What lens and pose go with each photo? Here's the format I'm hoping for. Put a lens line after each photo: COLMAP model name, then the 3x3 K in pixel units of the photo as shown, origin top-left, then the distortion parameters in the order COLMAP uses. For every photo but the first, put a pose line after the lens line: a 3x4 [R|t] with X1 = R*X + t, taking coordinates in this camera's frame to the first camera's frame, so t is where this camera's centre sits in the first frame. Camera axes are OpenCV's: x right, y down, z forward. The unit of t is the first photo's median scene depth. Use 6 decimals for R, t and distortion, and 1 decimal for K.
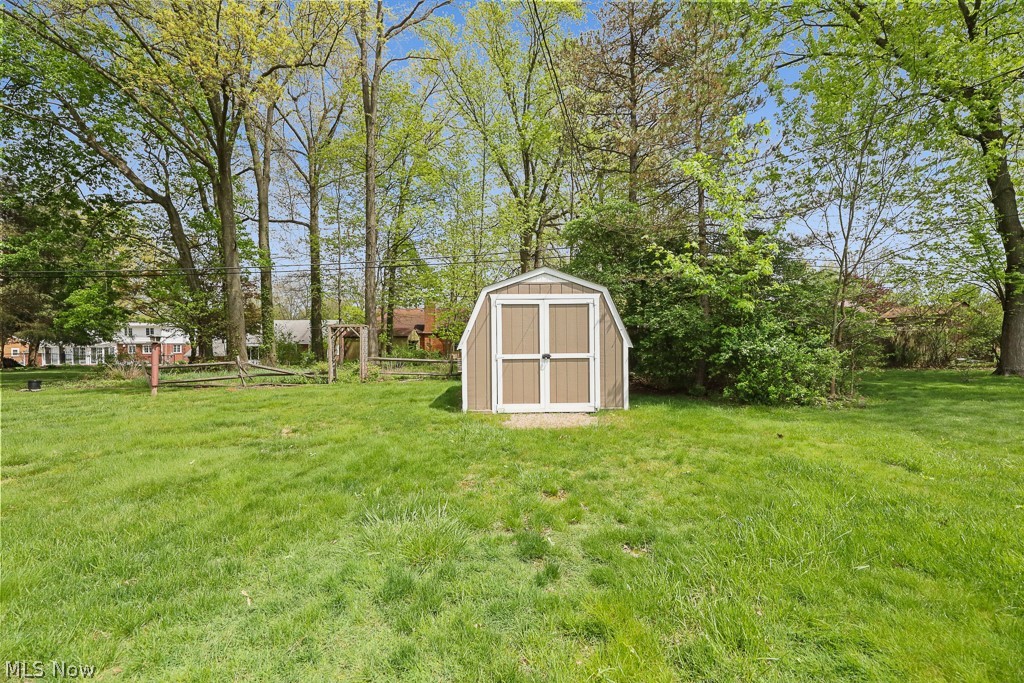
lens RADIAL K [[420.0, 0, 510.0], [0, 420.0, 341.6], [0, 0, 1]] dist [-0.003046, -0.001730]
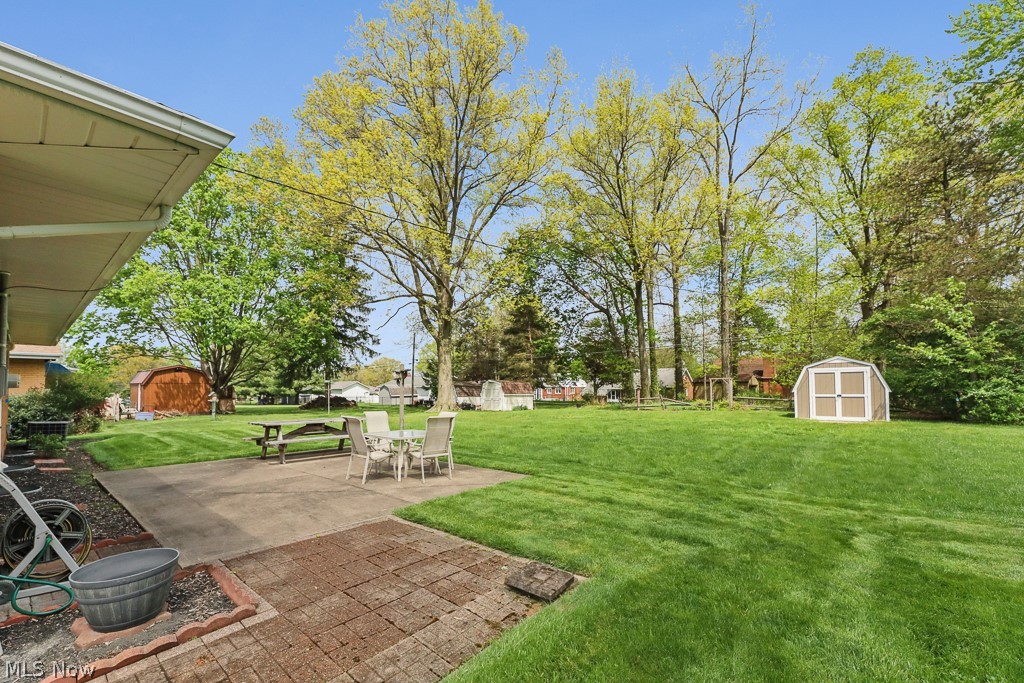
lens RADIAL K [[420.0, 0, 507.6], [0, 420.0, 375.4], [0, 0, 1]] dist [-0.003046, -0.001730]
pose [[0.741956, -0.013294, -0.670317, 0.174671], [0.000158, 0.999807, -0.019654, -0.018144], [0.670448, 0.014476, 0.741815, -1.186235]]
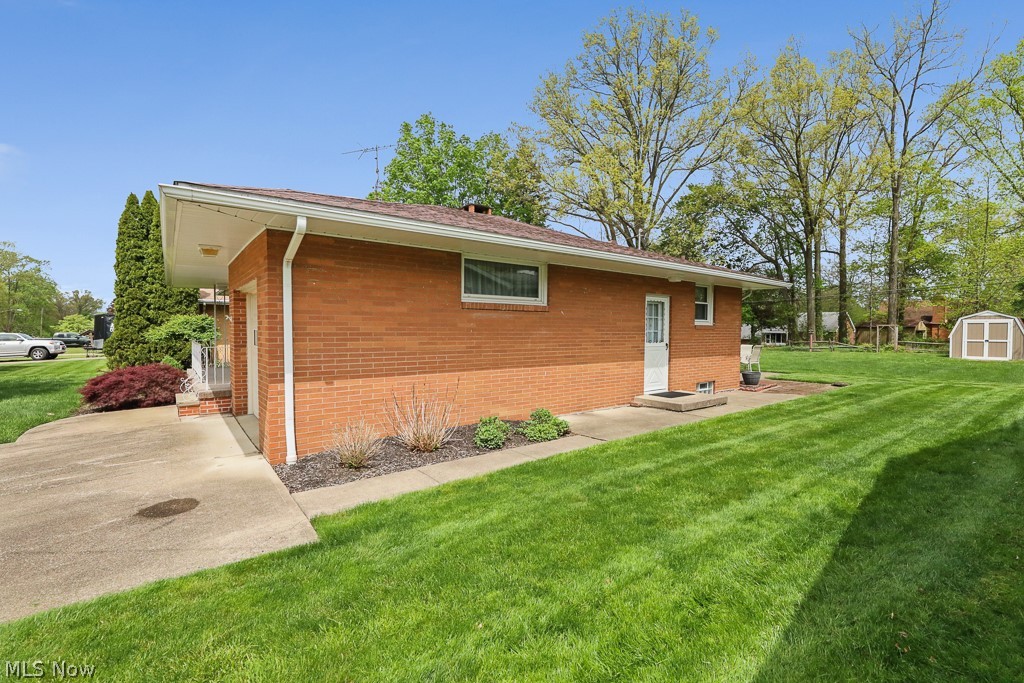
lens RADIAL K [[450.1, 0, 554.3], [0, 450.1, 343.2], [0, 0, 1]] dist [-0.012824, -0.000358]
pose [[0.622410, 0.038869, -0.781726, 0.405076], [-0.009122, 0.999059, 0.042412, -0.032968], [0.782639, -0.019266, 0.622178, -2.112651]]
